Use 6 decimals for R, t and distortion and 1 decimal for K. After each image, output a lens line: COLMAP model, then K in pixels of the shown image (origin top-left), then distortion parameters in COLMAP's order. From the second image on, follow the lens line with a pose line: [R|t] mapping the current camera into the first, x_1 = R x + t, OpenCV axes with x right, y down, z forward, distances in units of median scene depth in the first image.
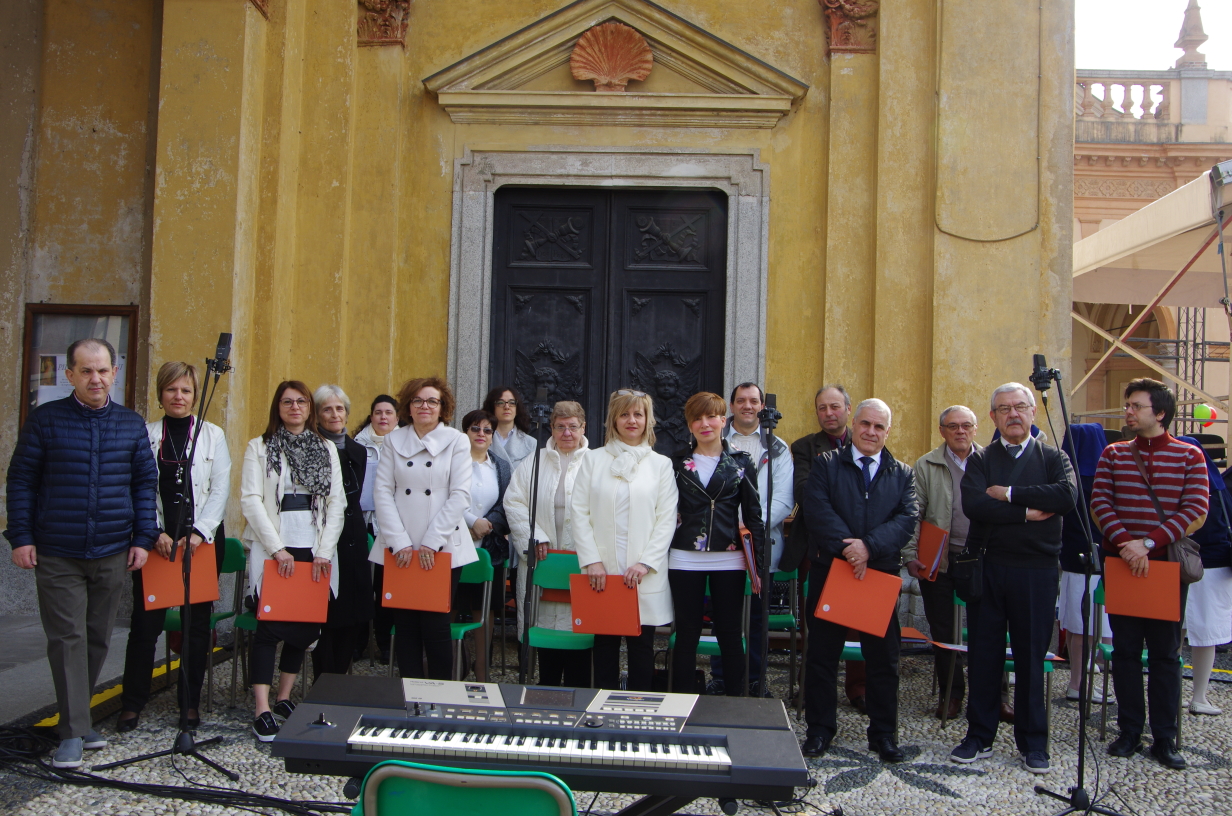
lens RADIAL K [[1118.1, 0, 611.8], [0, 1118.1, 410.6], [0, 0, 1]] dist [-0.048038, 0.009341]
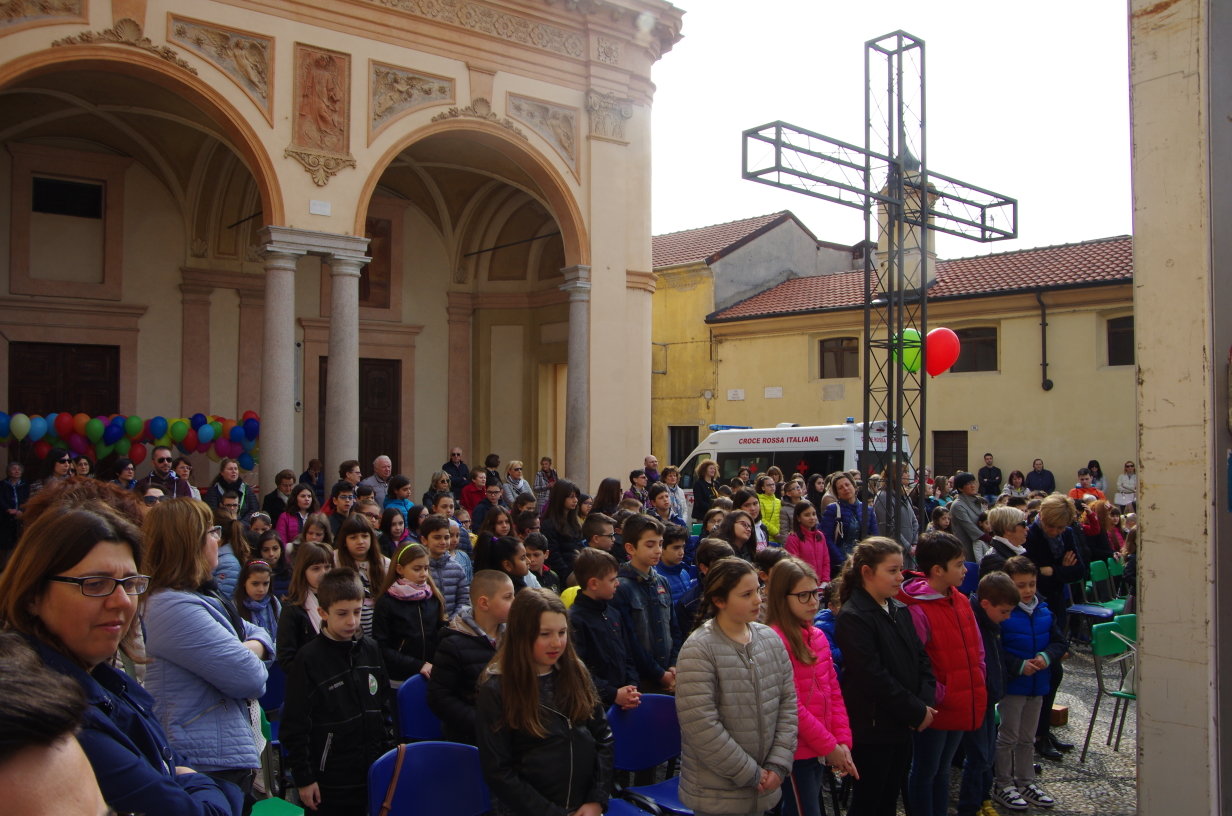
lens RADIAL K [[980.0, 0, 581.2], [0, 980.0, 414.9], [0, 0, 1]] dist [-0.104719, 0.096821]
pose [[0.811644, -0.019291, 0.583833, 0.463977], [-0.004183, 0.999237, 0.038831, 0.033125], [-0.584137, -0.033959, 0.810944, 1.610899]]
